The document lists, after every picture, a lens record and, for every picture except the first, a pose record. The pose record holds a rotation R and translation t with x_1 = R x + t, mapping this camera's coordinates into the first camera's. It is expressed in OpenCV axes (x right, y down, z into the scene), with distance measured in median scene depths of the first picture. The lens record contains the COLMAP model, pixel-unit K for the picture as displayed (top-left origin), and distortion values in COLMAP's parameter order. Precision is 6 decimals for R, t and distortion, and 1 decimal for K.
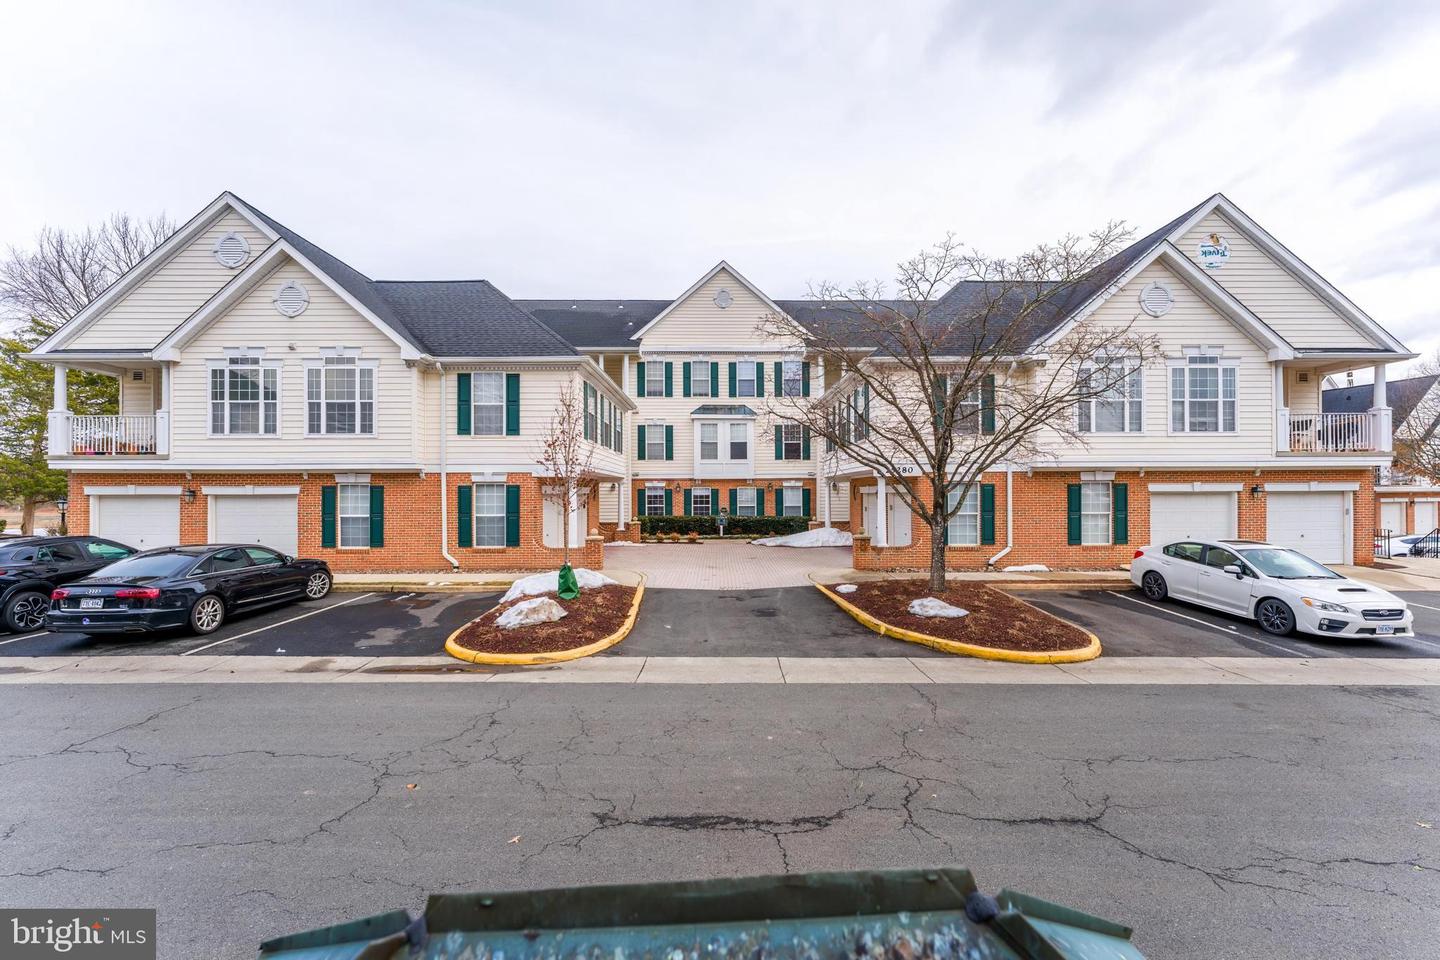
lens RADIAL K [[643.9, 0, 733.2], [0, 643.9, 474.5], [0, 0, 1]] dist [0.000733, -0.000349]
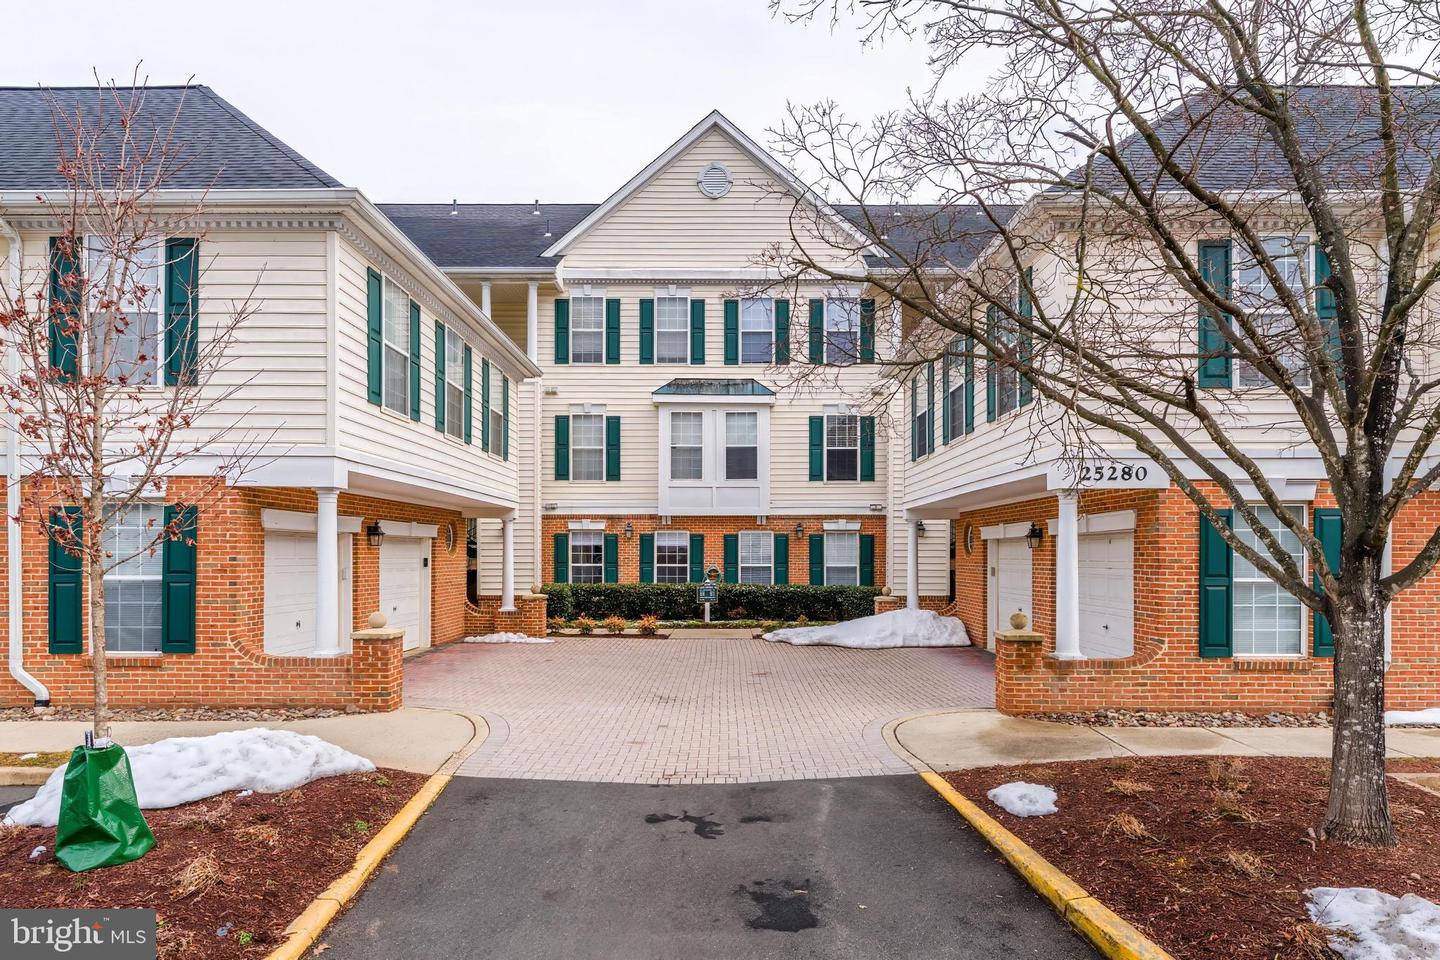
lens RADIAL K [[899.4, 0, 739.5], [0, 899.4, 539.0], [0, 0, 1]] dist [0.000117, -0.002617]
pose [[0.999933, 0.004795, -0.010539, 0.025491], [-0.004669, 0.999918, 0.011925, 0.029124], [0.010595, -0.011875, 0.999873, 0.423292]]
